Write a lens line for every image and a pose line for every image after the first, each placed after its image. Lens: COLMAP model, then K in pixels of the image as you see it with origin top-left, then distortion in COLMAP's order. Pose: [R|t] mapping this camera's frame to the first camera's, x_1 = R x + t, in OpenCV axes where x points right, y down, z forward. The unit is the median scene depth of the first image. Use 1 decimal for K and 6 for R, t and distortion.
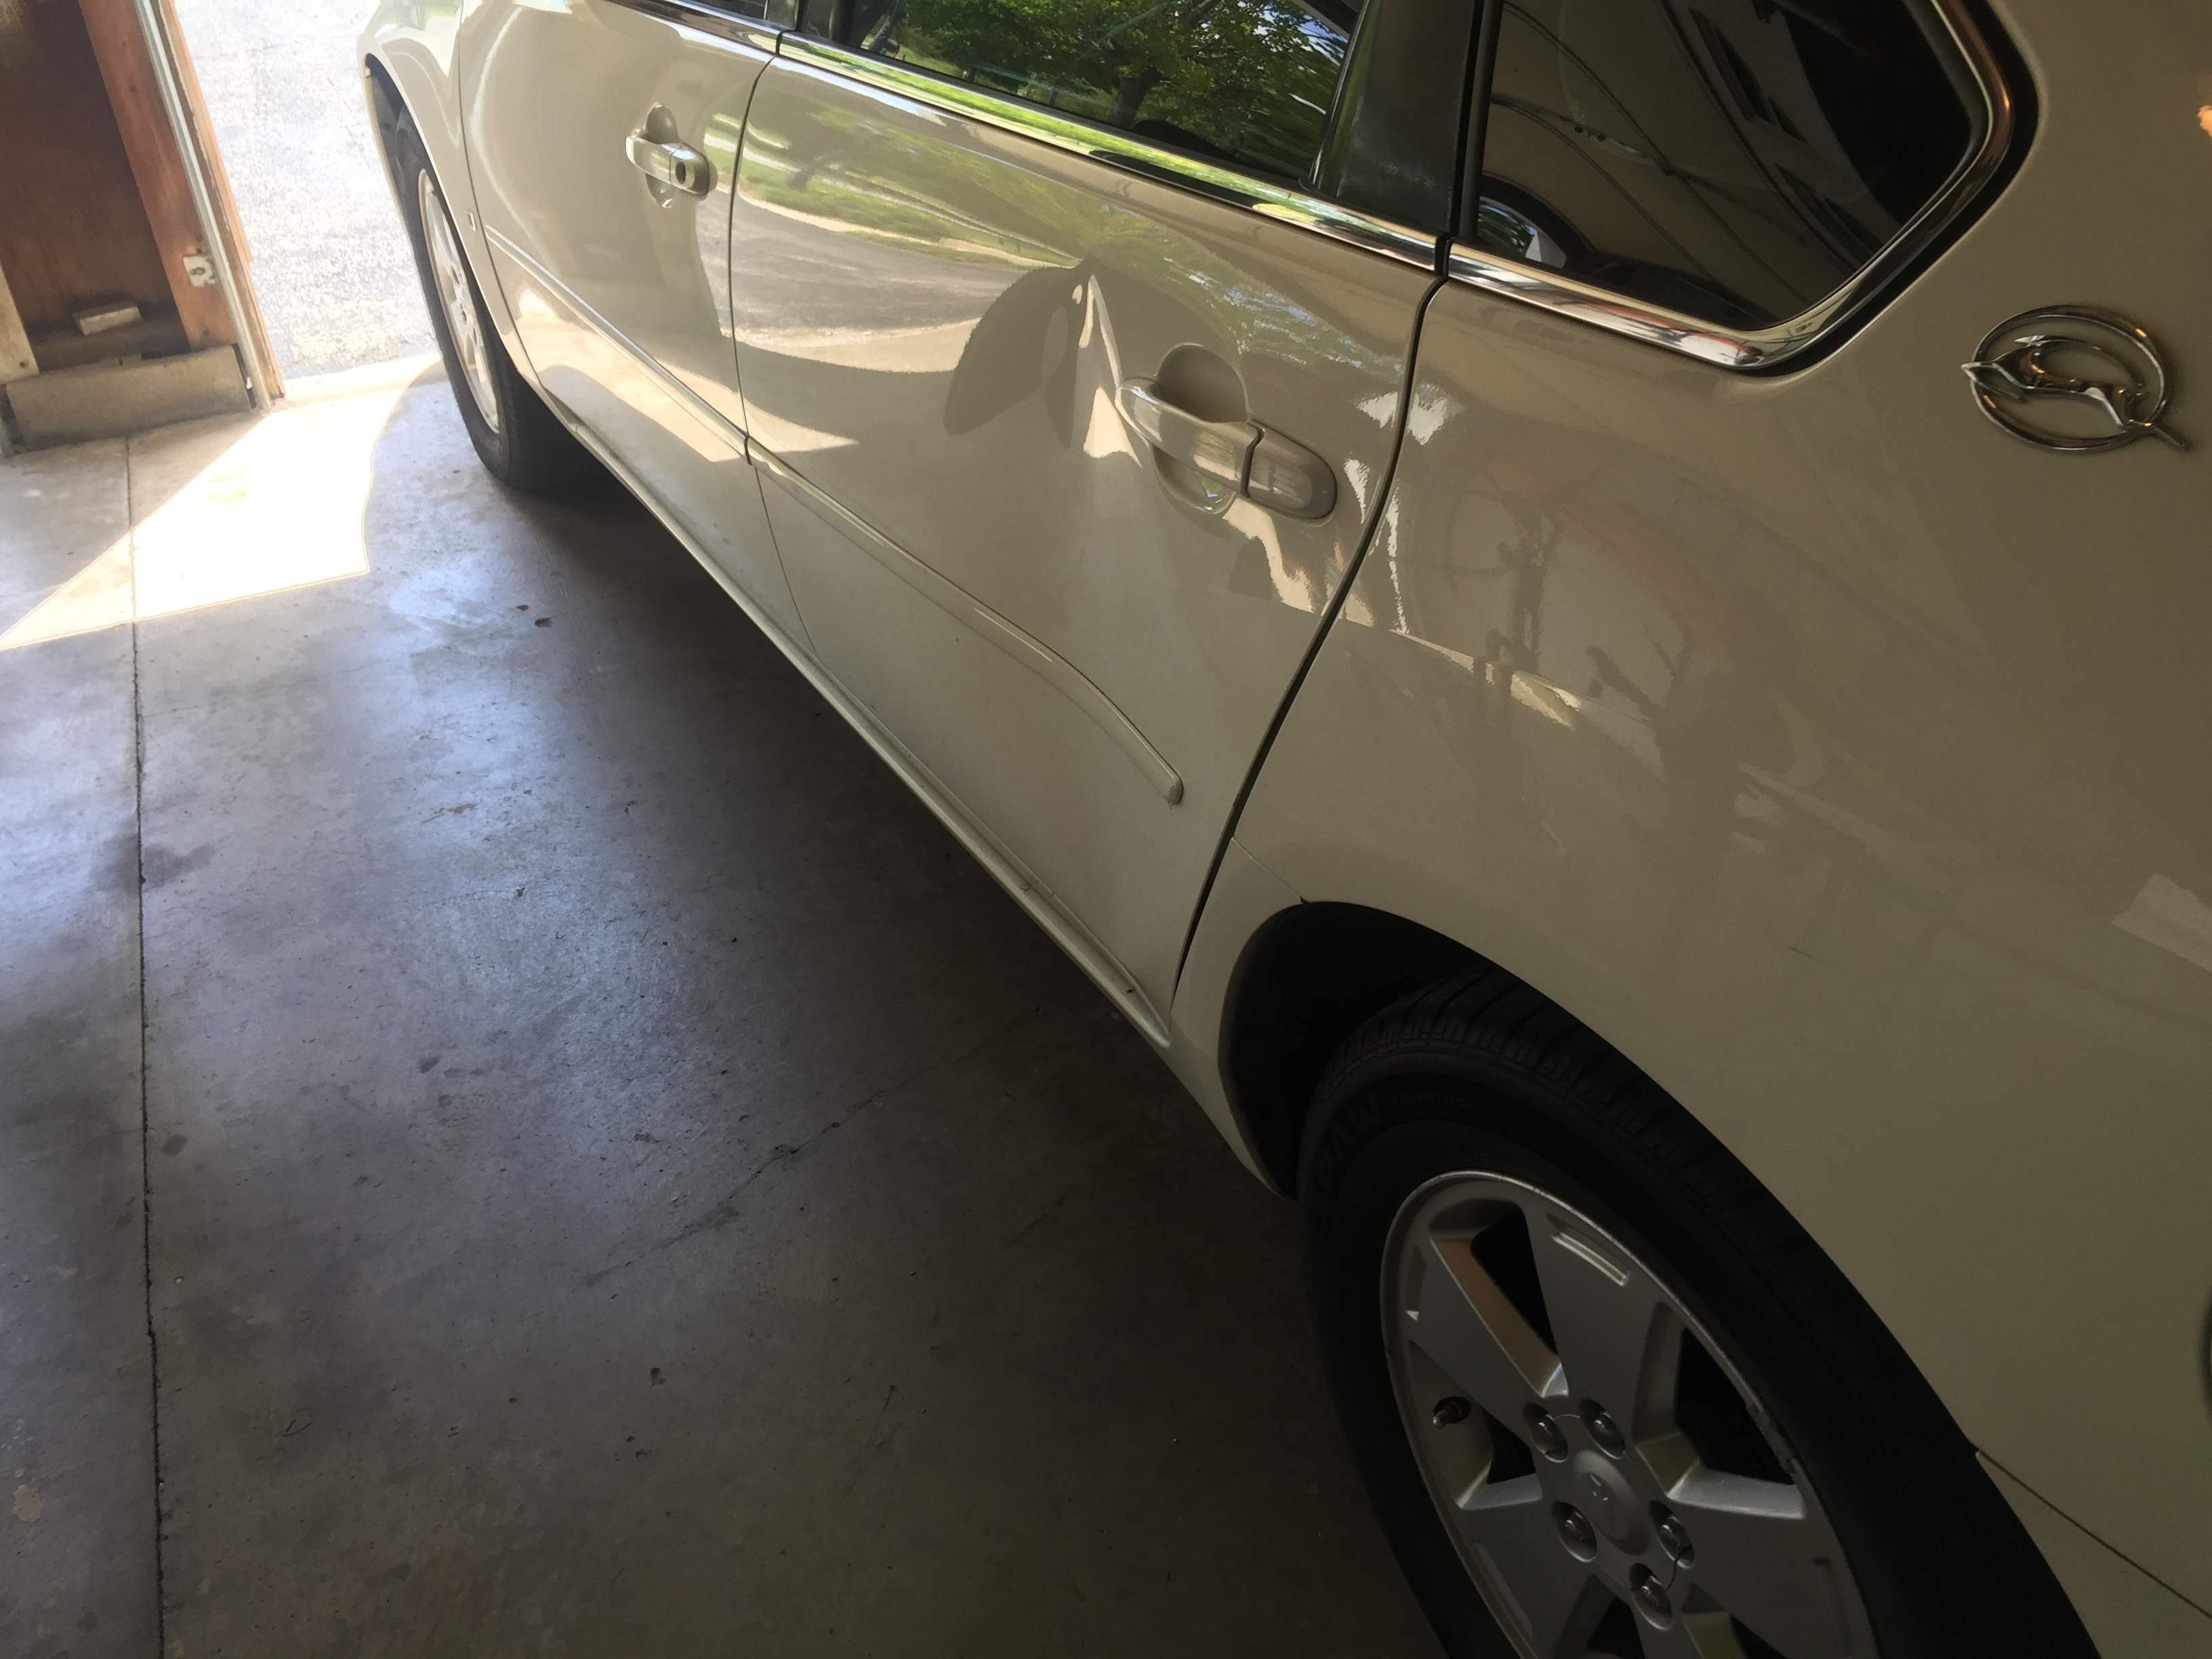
lens RADIAL K [[1835.0, 0, 1045.0], [0, 1835.0, 833.6], [0, 0, 1]] dist [0.013826, -0.068170]
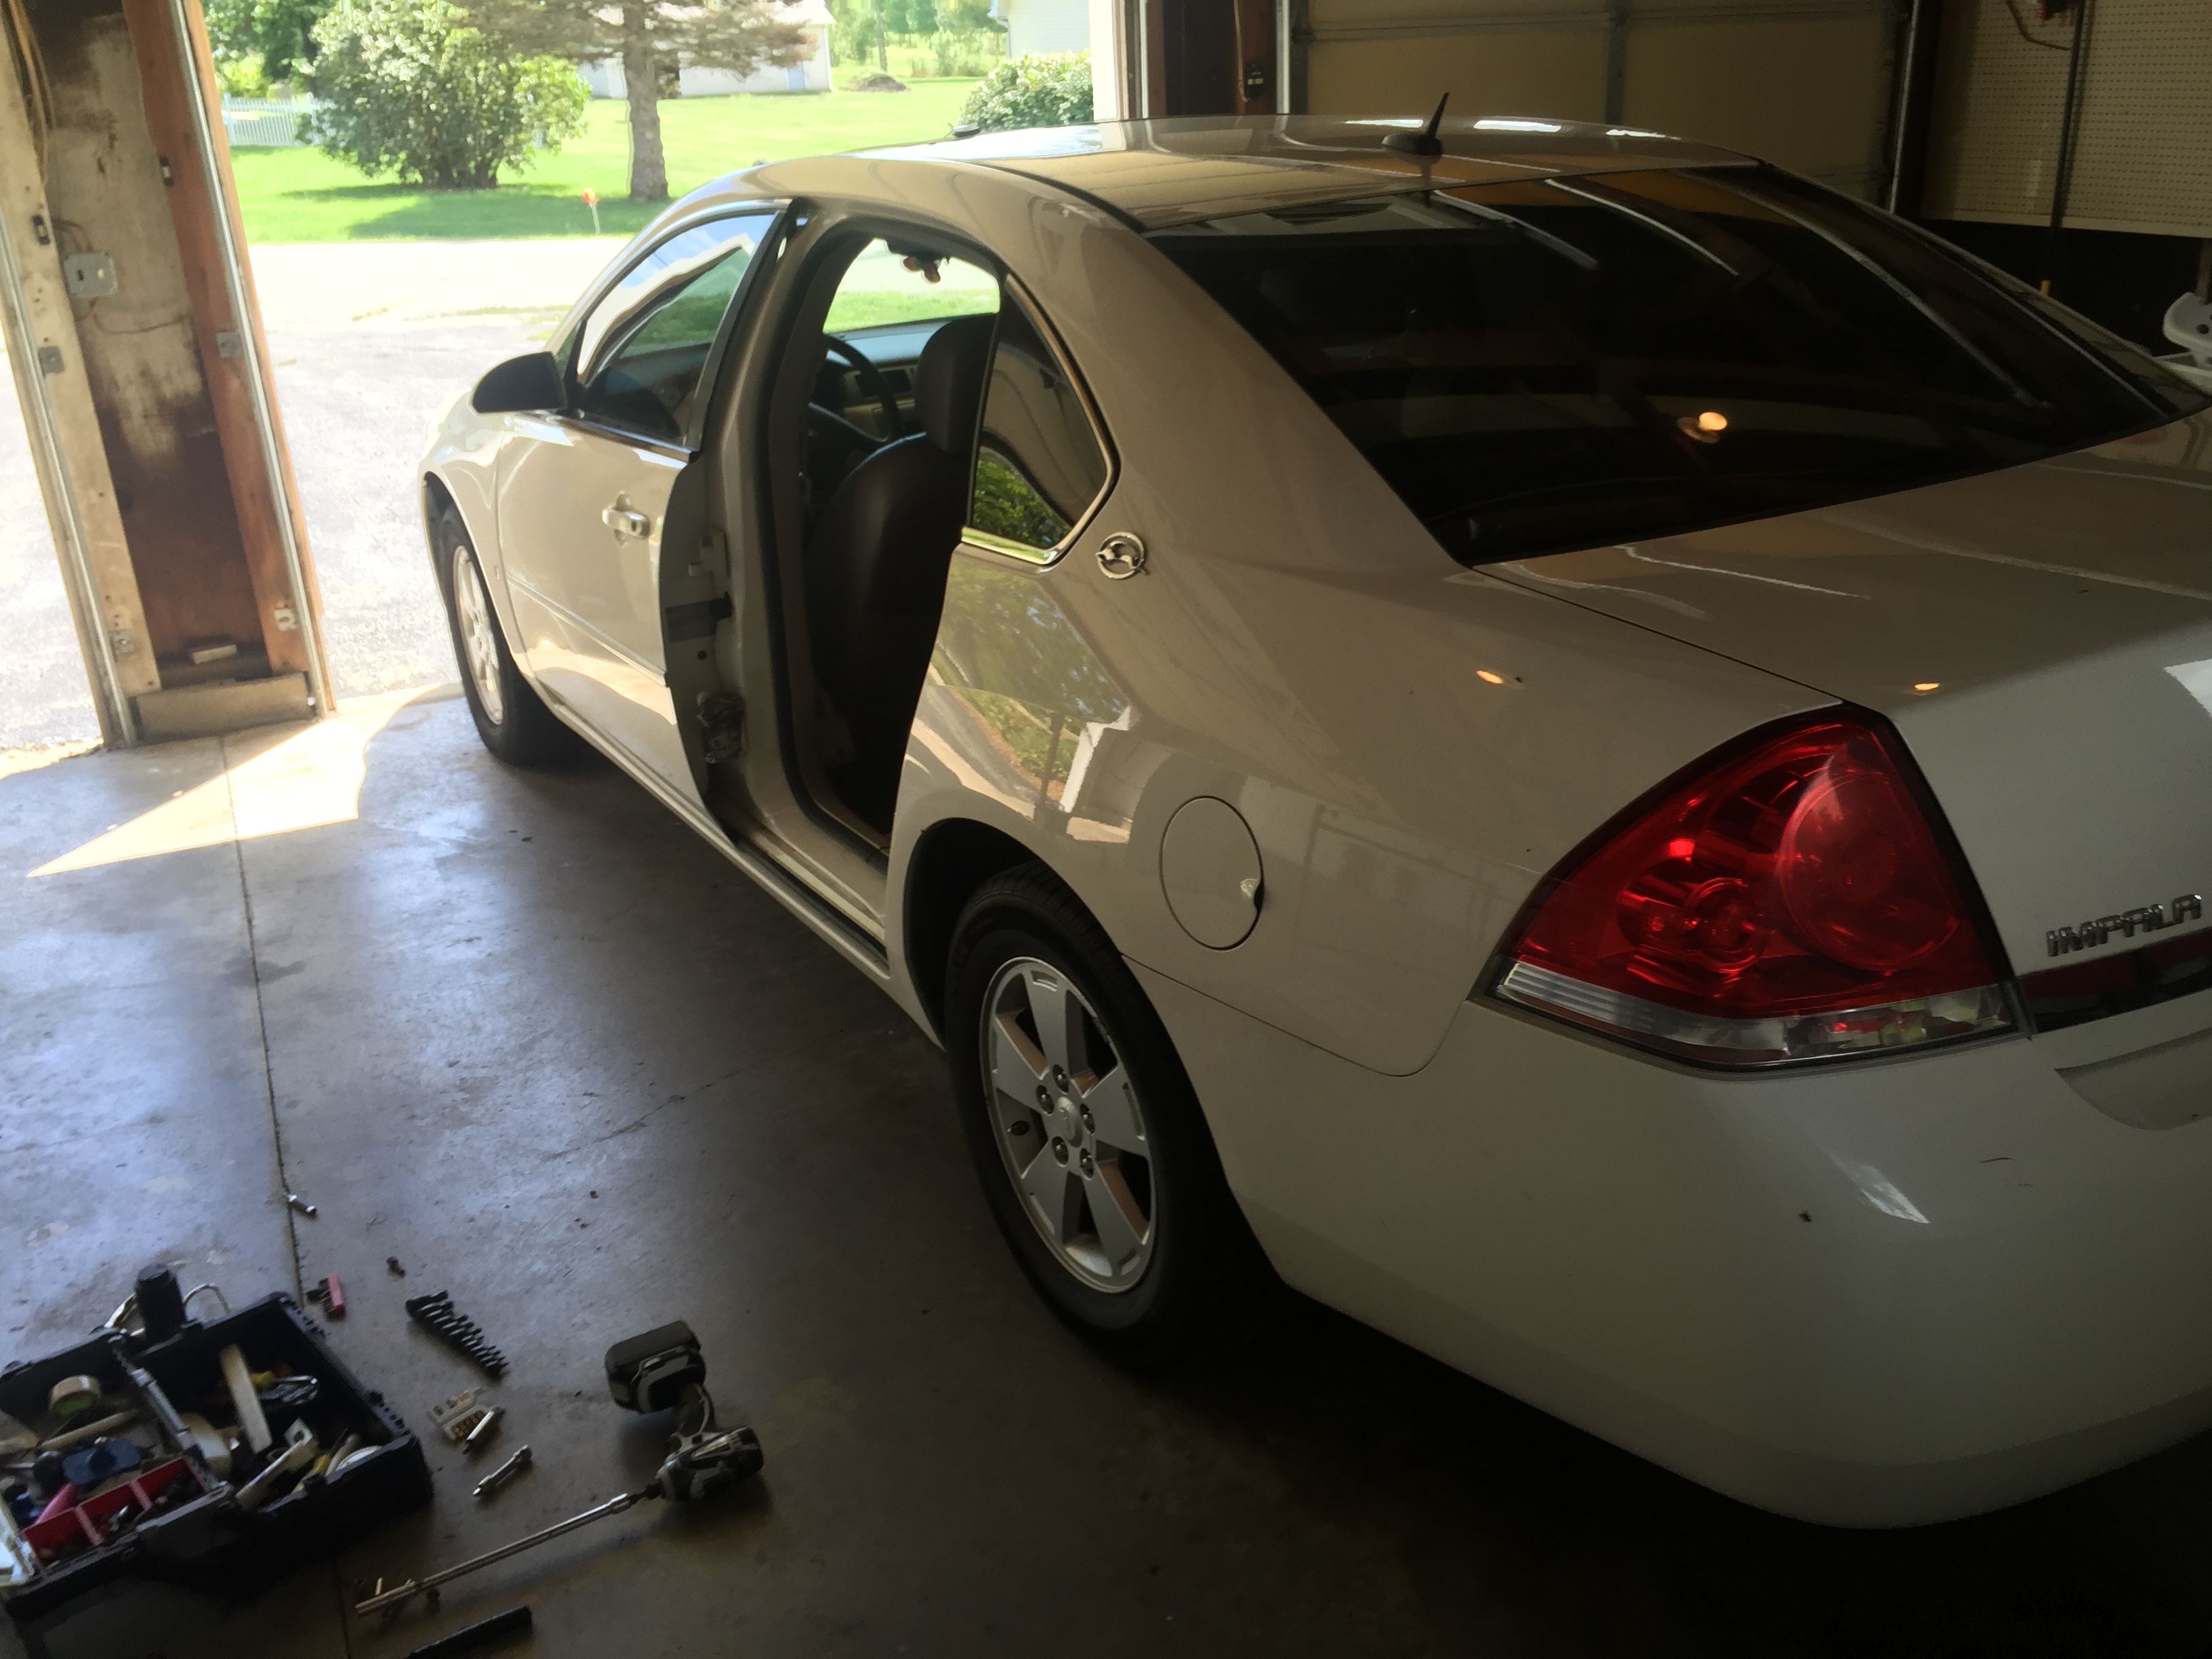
lens RADIAL K [[1835.0, 0, 1045.0], [0, 1835.0, 833.6], [0, 0, 1]] dist [0.013826, -0.068170]
pose [[0.999433, -0.005012, 0.033304, 0.088871], [0.012162, 0.975848, -0.218113, 0.205933], [-0.031407, 0.218394, 0.975355, -0.437332]]
